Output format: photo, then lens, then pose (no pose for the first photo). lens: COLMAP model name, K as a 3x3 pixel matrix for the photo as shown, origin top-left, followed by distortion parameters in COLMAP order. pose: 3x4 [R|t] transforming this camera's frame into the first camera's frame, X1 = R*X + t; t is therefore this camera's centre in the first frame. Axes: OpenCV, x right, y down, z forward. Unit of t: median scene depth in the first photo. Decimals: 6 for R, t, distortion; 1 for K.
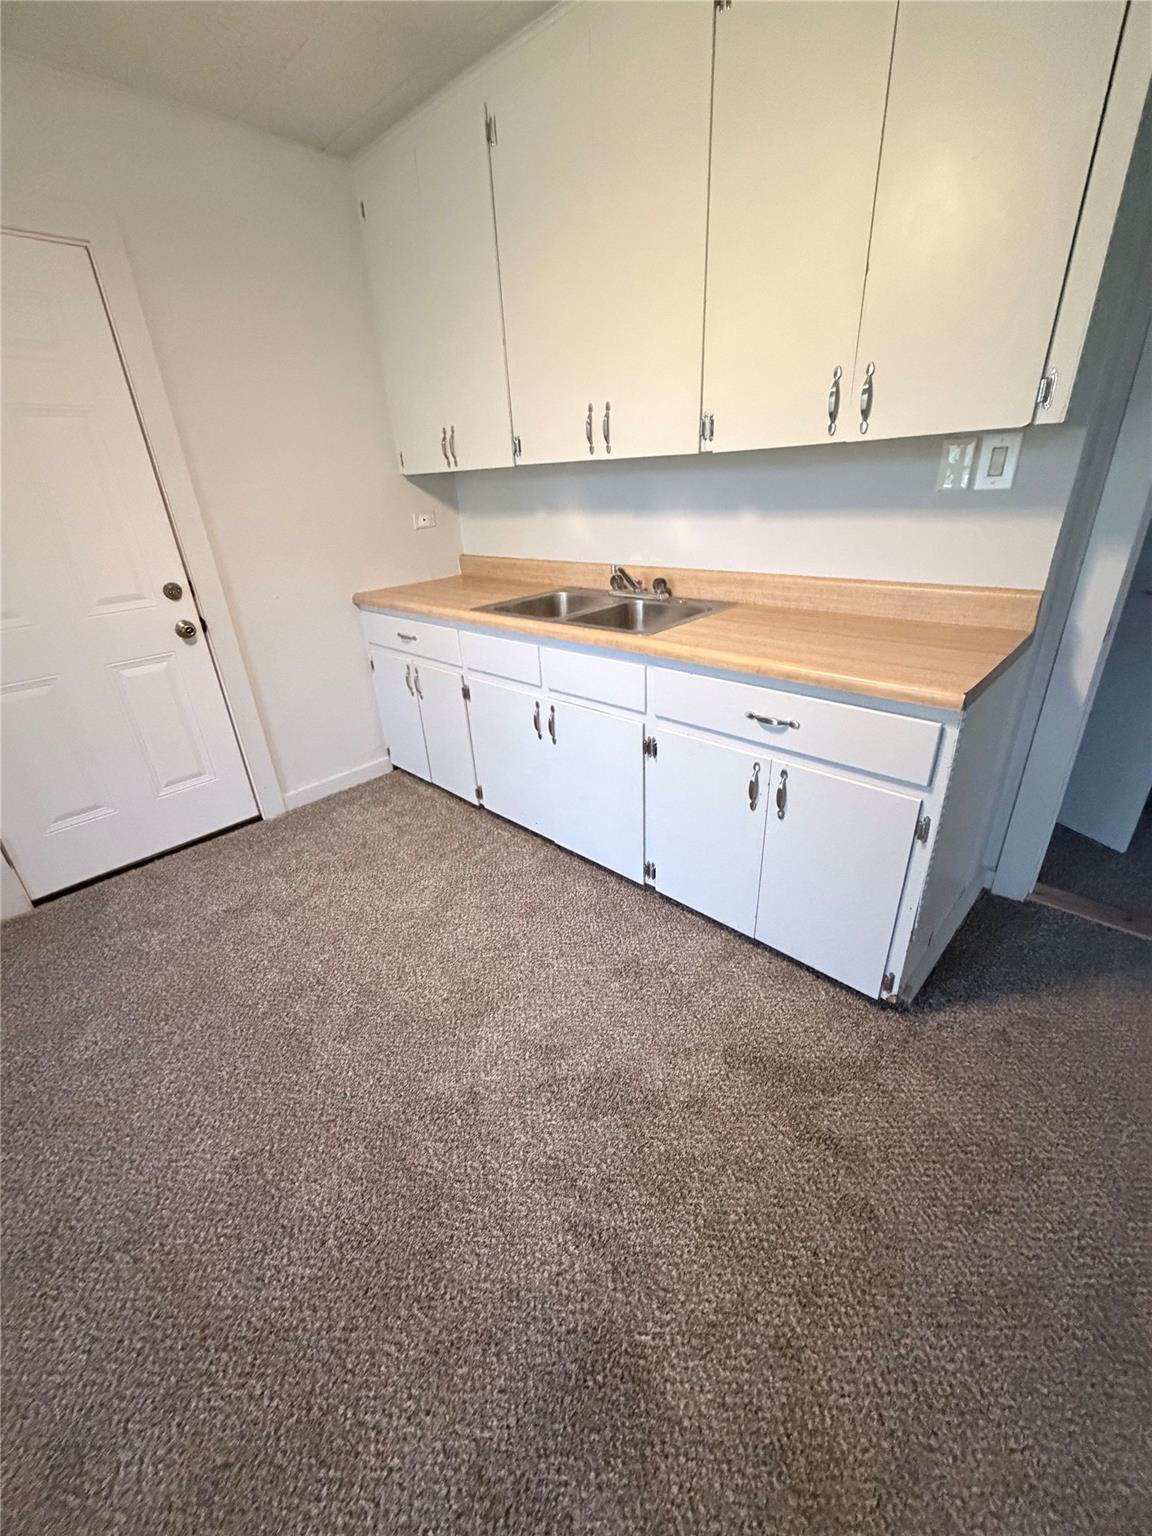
lens RADIAL K [[609.9, 0, 576.0], [0, 609.9, 768.0], [0, 0, 1]] dist [-0.001506, 0.000212]
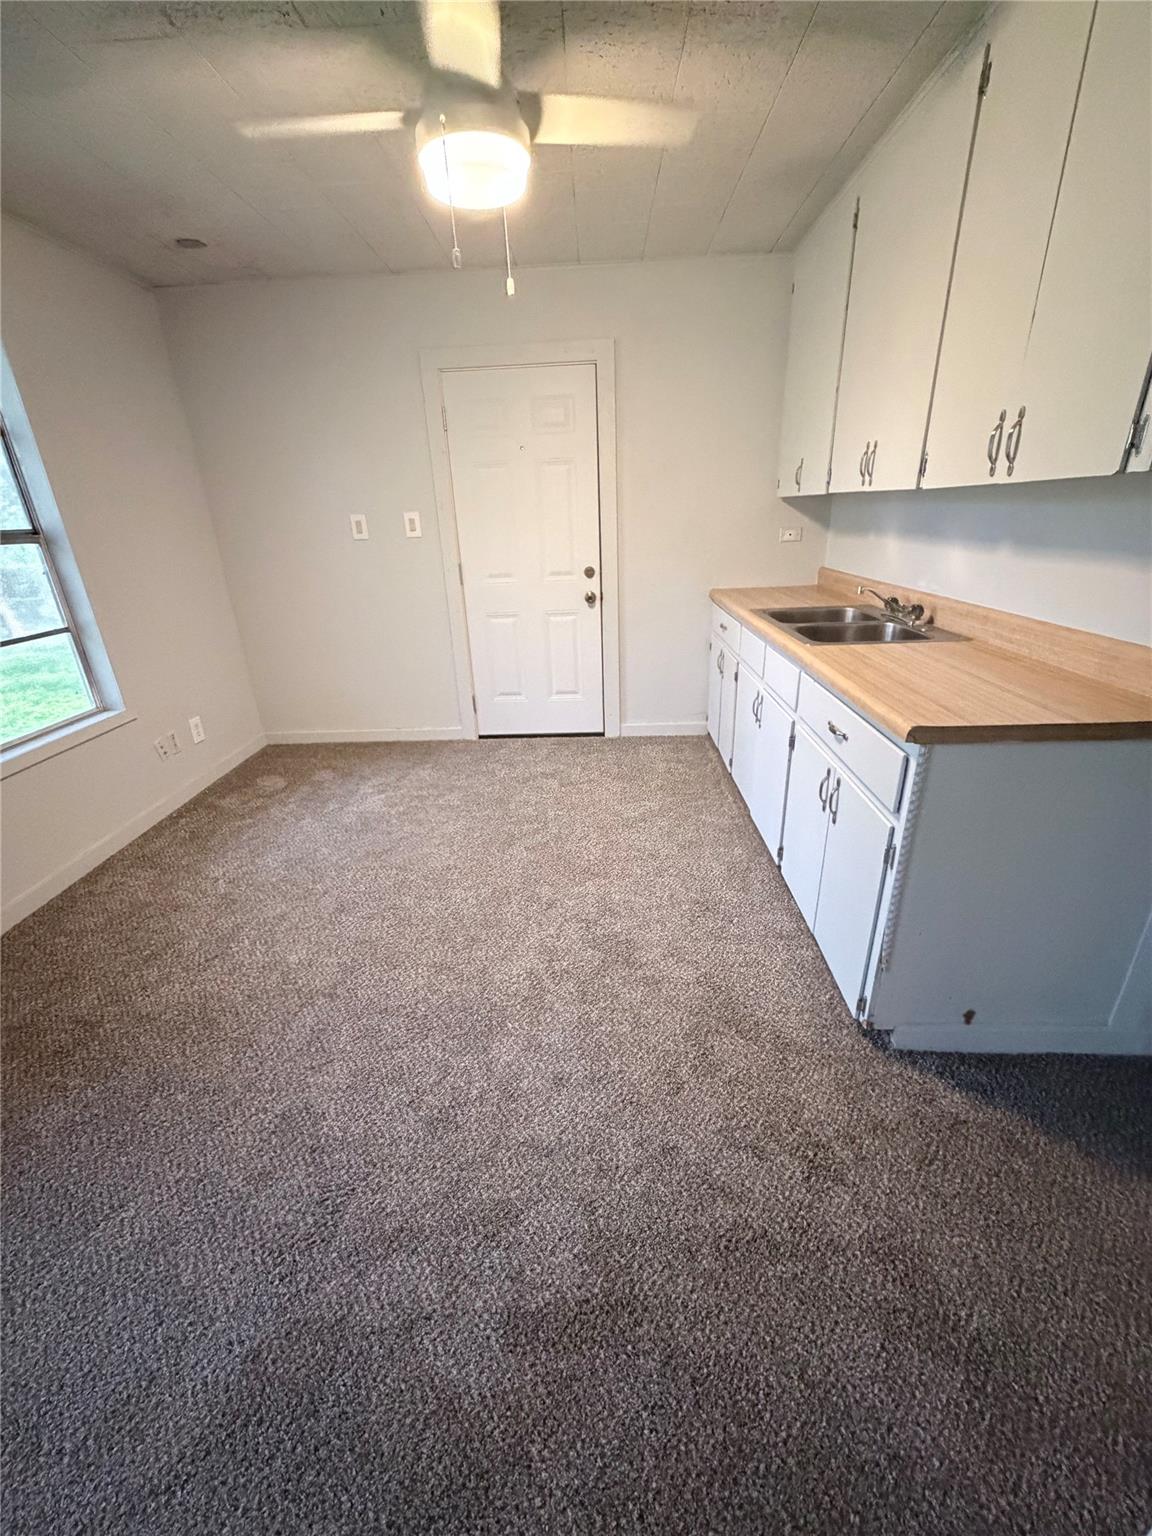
lens RADIAL K [[609.9, 0, 576.0], [0, 609.9, 768.0], [0, 0, 1]] dist [-0.001506, 0.000212]
pose [[0.667958, 0.311174, -0.676020, 0.523271], [-0.315477, 0.941124, 0.121487, 0.002155], [0.674022, 0.132120, 0.726800, -0.088987]]
